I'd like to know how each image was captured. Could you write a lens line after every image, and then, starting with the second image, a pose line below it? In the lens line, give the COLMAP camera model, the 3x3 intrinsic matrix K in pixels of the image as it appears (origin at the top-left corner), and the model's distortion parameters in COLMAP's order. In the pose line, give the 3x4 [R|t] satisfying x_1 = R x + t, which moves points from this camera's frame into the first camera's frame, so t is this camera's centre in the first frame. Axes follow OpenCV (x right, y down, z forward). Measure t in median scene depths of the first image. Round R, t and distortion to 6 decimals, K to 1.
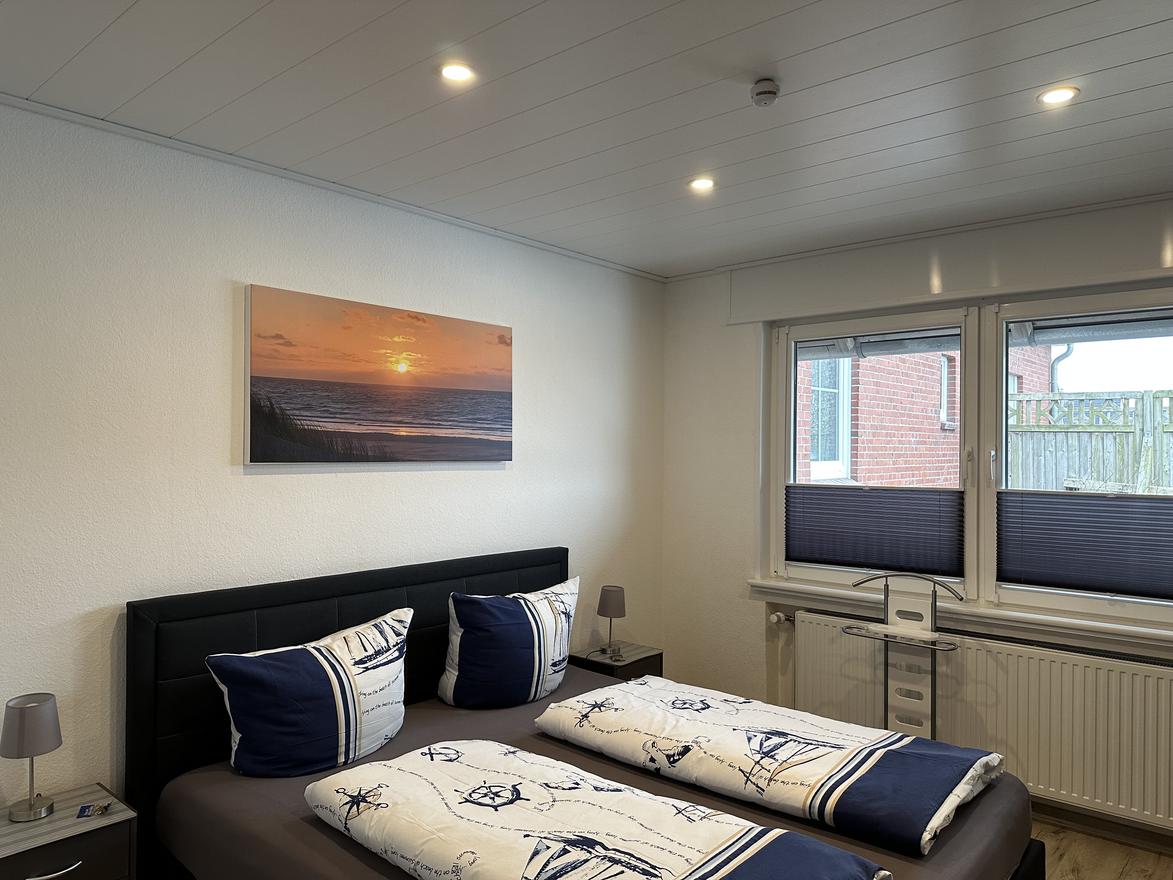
lens RADIAL K [[826.4, 0, 586.5], [0, 826.4, 440.0], [0, 0, 1]] dist [0.153847, -0.205426]
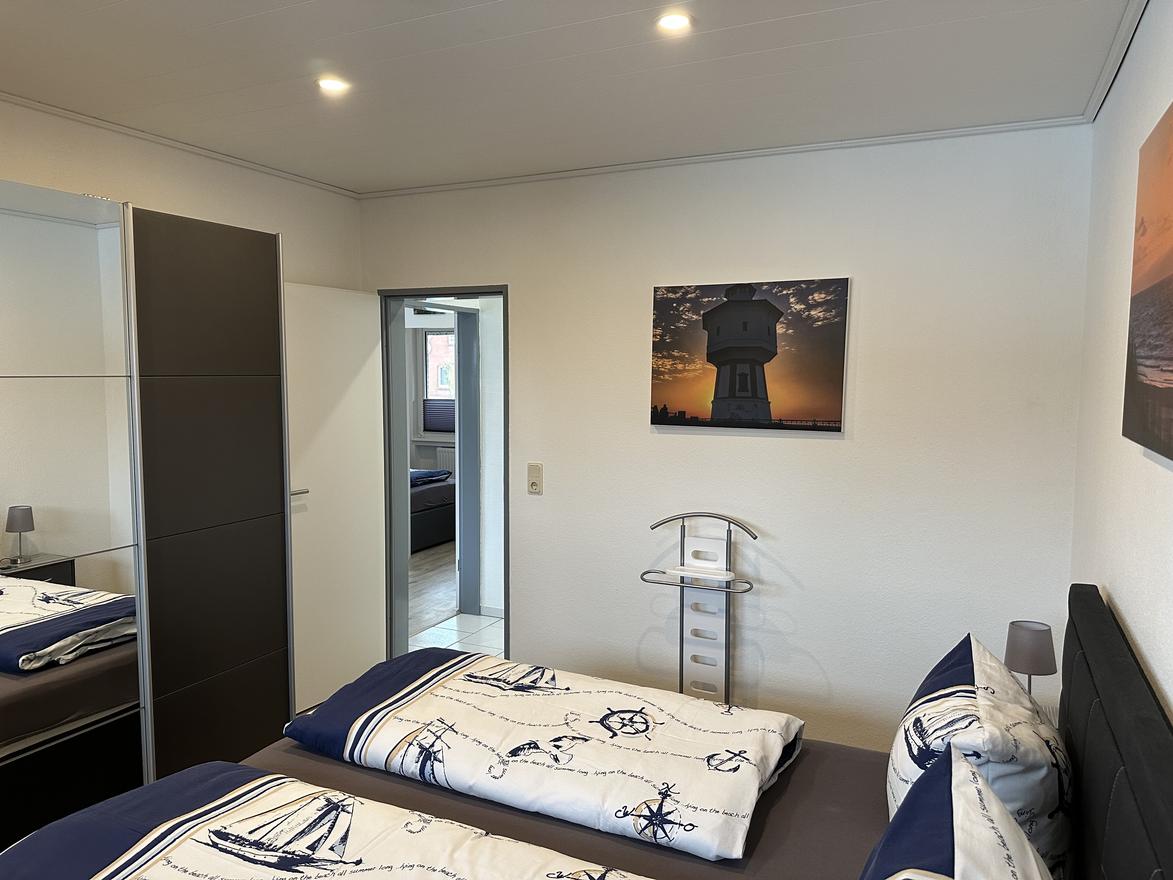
lens RADIAL K [[826.4, 0, 586.5], [0, 826.4, 440.0], [0, 0, 1]] dist [0.153847, -0.205426]
pose [[-0.964108, 0.010484, -0.265302, 0.210636], [-0.010659, 0.996886, 0.078129, -0.020734], [0.265295, 0.078152, -0.960995, 1.926770]]
